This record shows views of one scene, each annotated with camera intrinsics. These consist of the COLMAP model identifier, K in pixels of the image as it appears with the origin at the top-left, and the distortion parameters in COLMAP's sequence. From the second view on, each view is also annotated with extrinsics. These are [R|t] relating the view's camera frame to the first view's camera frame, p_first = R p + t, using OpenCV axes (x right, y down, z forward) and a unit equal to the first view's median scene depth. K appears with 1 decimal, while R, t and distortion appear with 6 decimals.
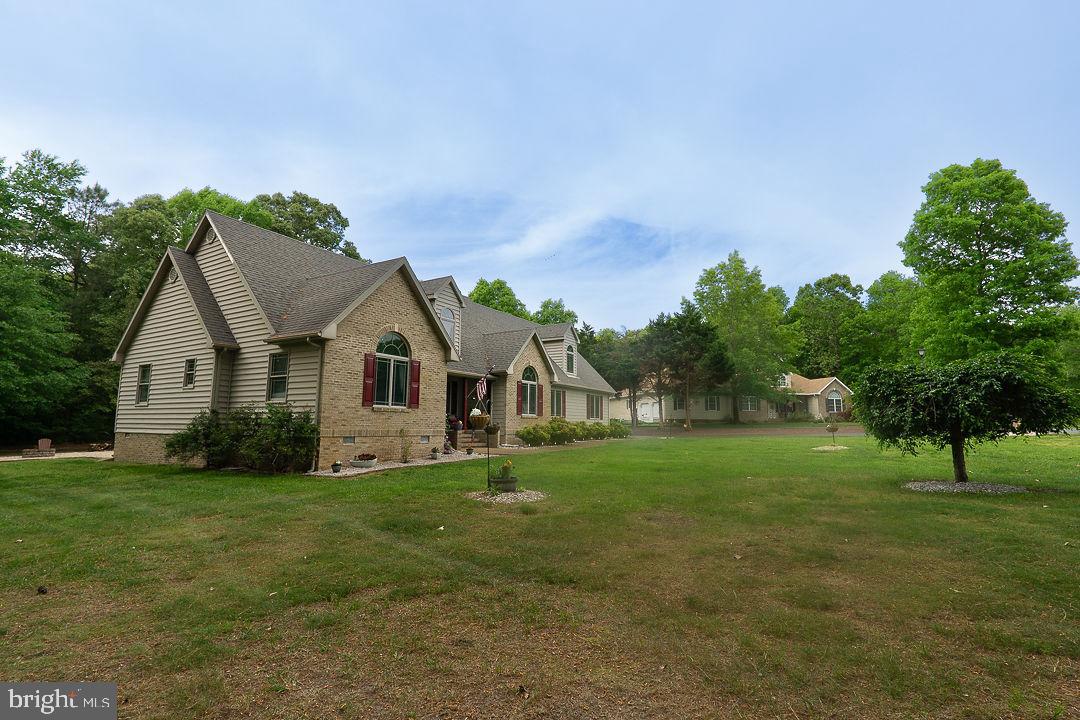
lens RADIAL K [[545.2, 0, 540.0], [0, 545.2, 360.0], [0, 0, 1]] dist [0.000166, 0.000109]
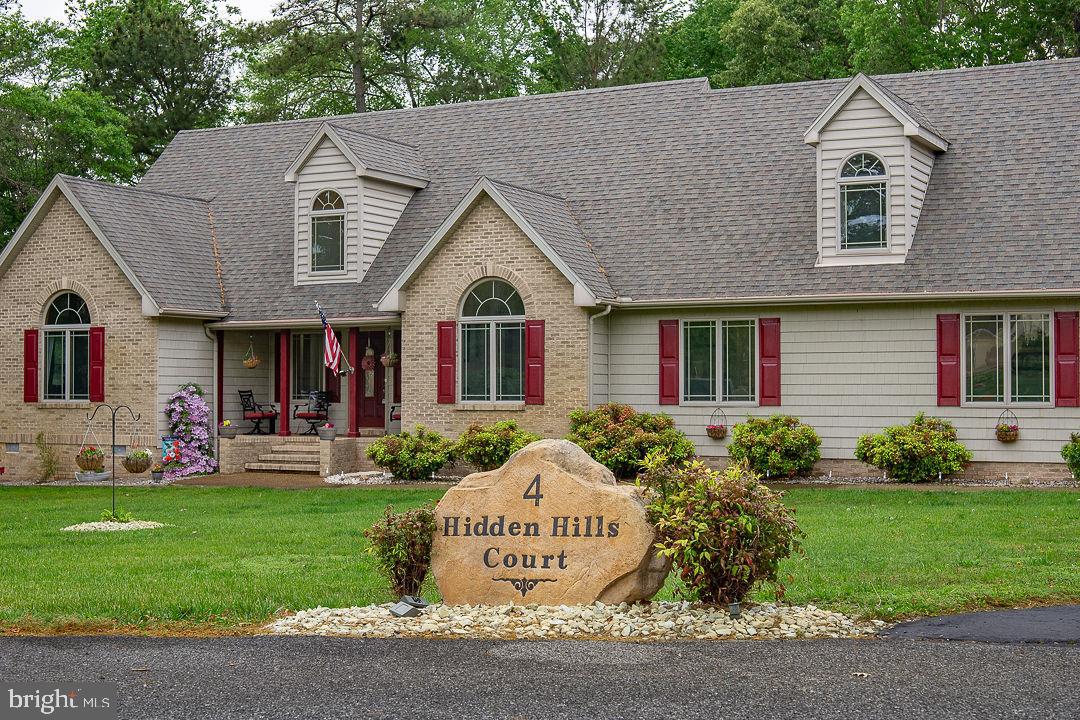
lens RADIAL K [[1538.0, 0, 540.0], [0, 1538.0, 360.0], [0, 0, 1]] dist [-0.084938, 0.050487]
pose [[0.060484, -0.042004, -0.997285, 1.554399], [0.120080, 0.992164, -0.034506, 0.160862], [0.990920, -0.117667, 0.065054, 1.378411]]
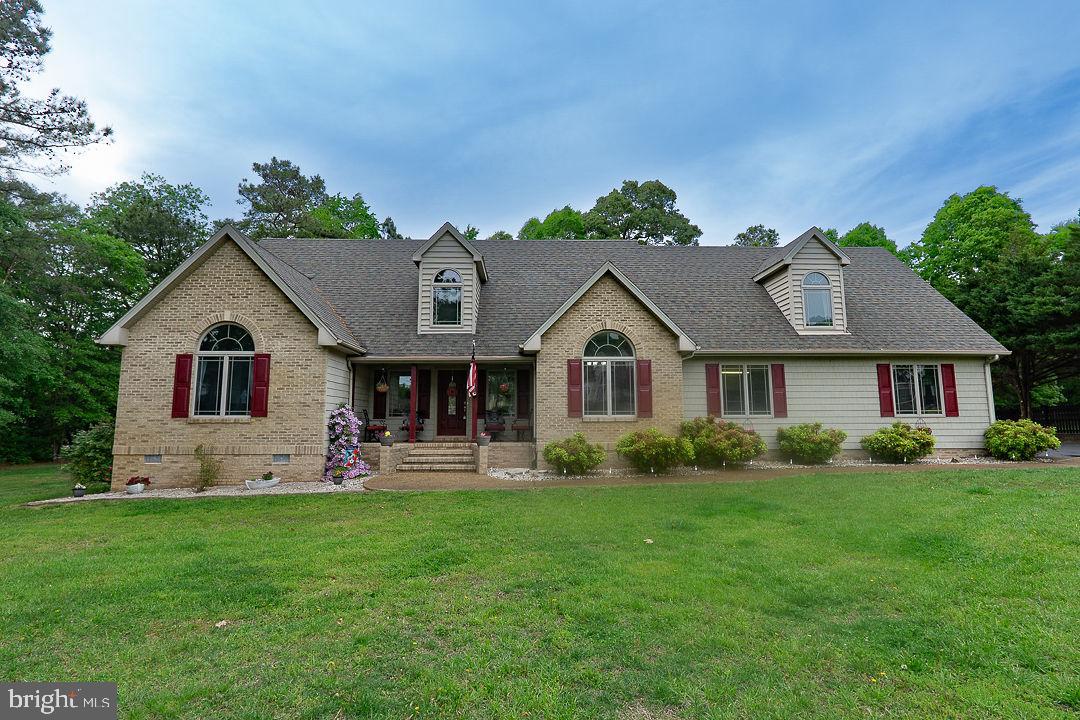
lens RADIAL K [[503.6, 0, 529.4], [0, 503.6, 355.5], [0, 0, 1]] dist [-0.008532, 0.000277]
pose [[0.534758, -0.115972, -0.837009, 0.543047], [0.112762, 0.991472, -0.065331, 0.089742], [0.837447, -0.059446, 0.543275, 0.925341]]
